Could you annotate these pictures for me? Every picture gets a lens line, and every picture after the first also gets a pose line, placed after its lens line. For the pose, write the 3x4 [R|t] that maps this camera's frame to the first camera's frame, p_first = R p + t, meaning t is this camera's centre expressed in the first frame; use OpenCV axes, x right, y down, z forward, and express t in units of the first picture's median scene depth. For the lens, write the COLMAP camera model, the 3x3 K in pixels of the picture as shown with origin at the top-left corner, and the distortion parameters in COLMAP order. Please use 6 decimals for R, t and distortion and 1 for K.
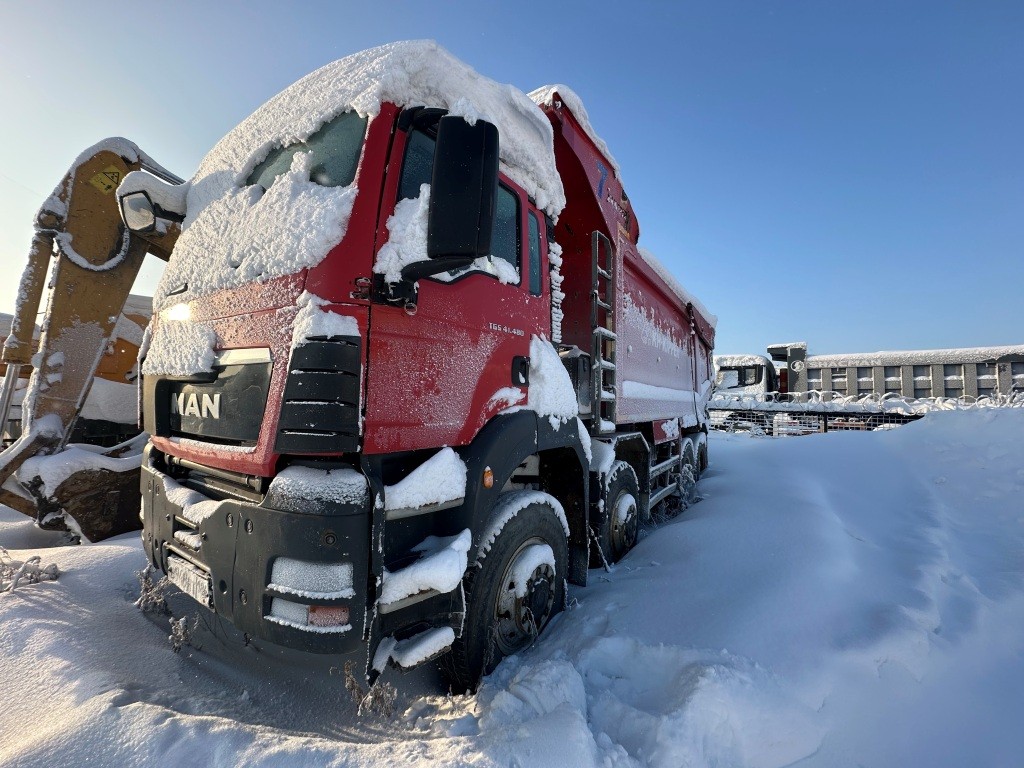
lens RADIAL K [[406.2, 0, 512.0], [0, 406.2, 384.0], [0, 0, 1]] dist [-0.001497, 0.000318]
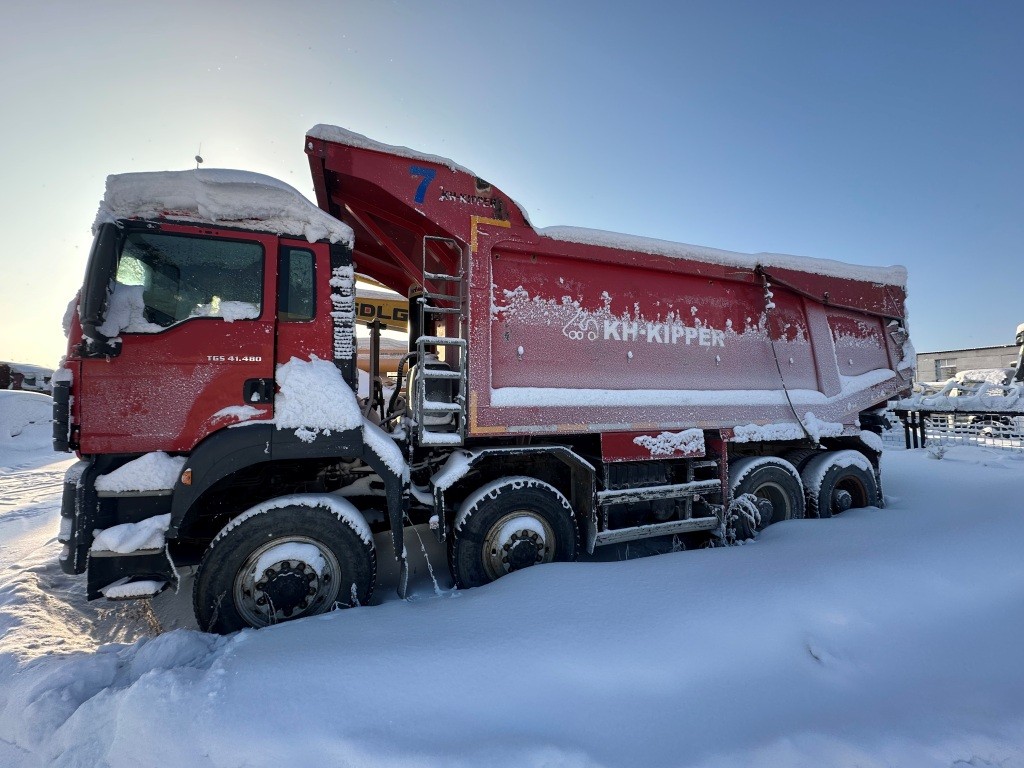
lens RADIAL K [[406.2, 0, 512.0], [0, 406.2, 384.0], [0, 0, 1]] dist [-0.001497, 0.000318]
pose [[0.809422, -0.043749, -0.585595, 1.316360], [0.042593, 0.998968, -0.015758, -0.001937], [0.585680, -0.012187, 0.810451, 0.472193]]
